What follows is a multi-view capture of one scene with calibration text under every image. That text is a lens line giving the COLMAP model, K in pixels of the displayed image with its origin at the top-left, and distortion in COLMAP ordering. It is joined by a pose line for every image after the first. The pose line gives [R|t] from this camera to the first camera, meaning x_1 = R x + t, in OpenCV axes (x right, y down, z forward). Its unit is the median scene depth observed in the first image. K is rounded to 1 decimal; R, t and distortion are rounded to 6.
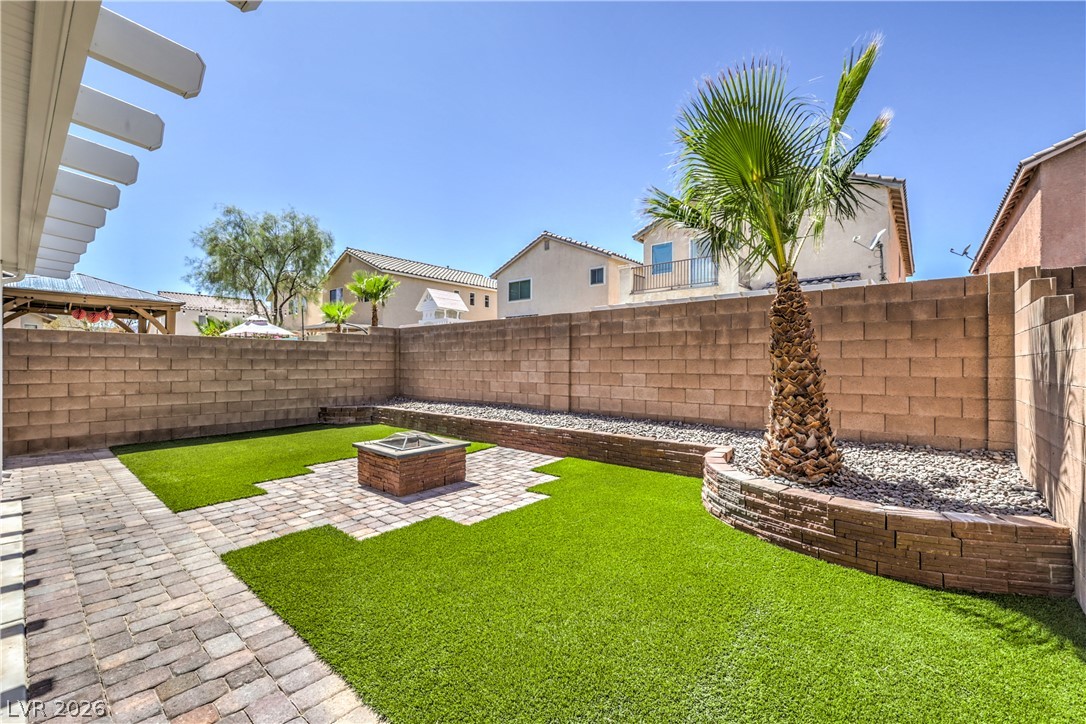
lens RADIAL K [[444.9, 0, 543.3], [0, 444.9, 366.6], [0, 0, 1]] dist [-0.000122, 0.000265]
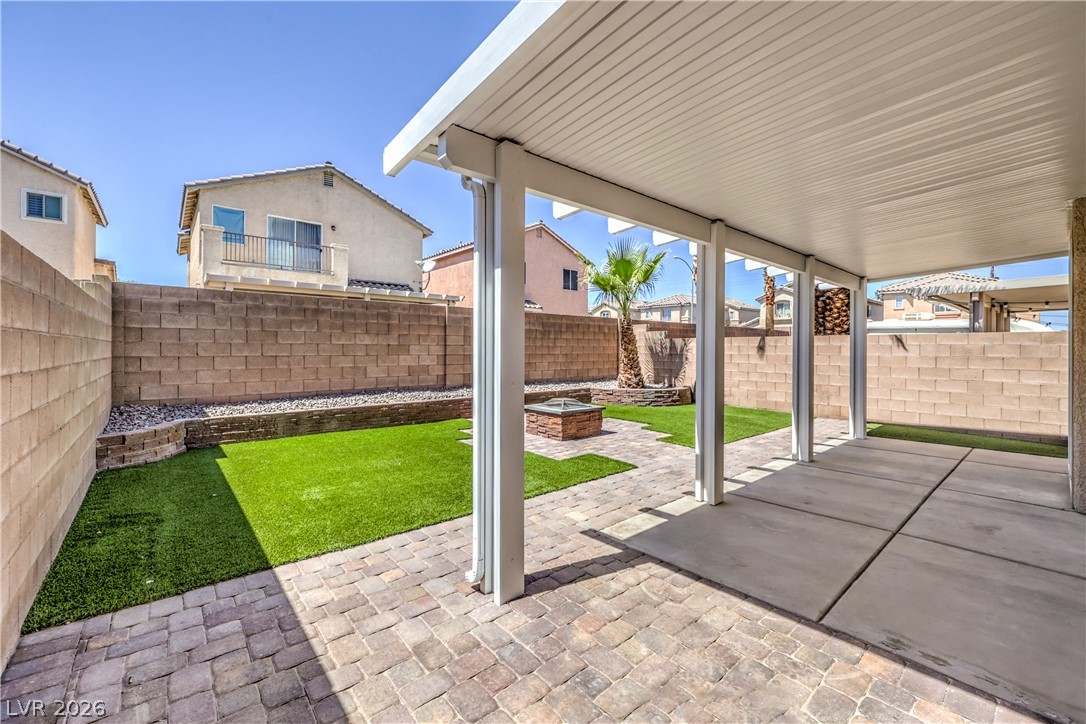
lens RADIAL K [[444.9, 0, 543.3], [0, 444.9, 366.6], [0, 0, 1]] dist [-0.000122, 0.000265]
pose [[0.162225, -0.041819, 0.985867, -1.777416], [0.001343, 0.999110, 0.042160, -0.010329], [-0.986753, -0.005516, 0.162137, 0.891286]]
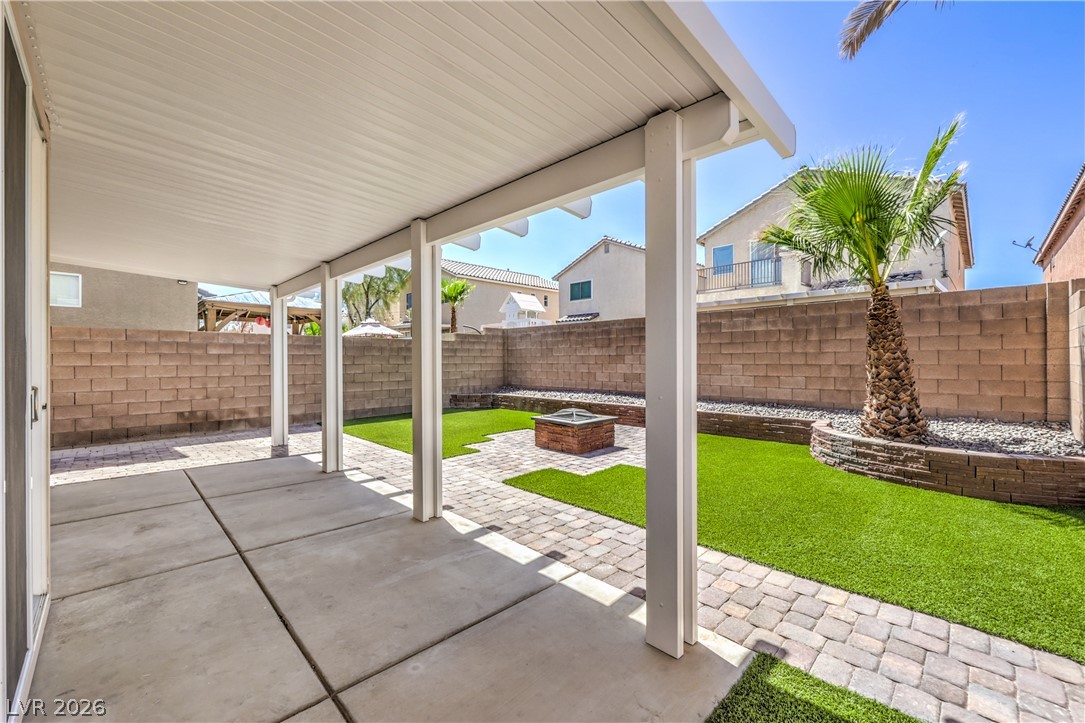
lens RADIAL K [[432.3, 0, 542.5], [0, 432.3, 361.5], [0, 0, 1]] dist [0.000099, -0.000165]
pose [[0.996173, -0.007326, -0.087090, -0.293670], [0.007350, 0.999973, -0.000042, 0.004672], [0.087088, -0.000598, 0.996200, -0.317903]]
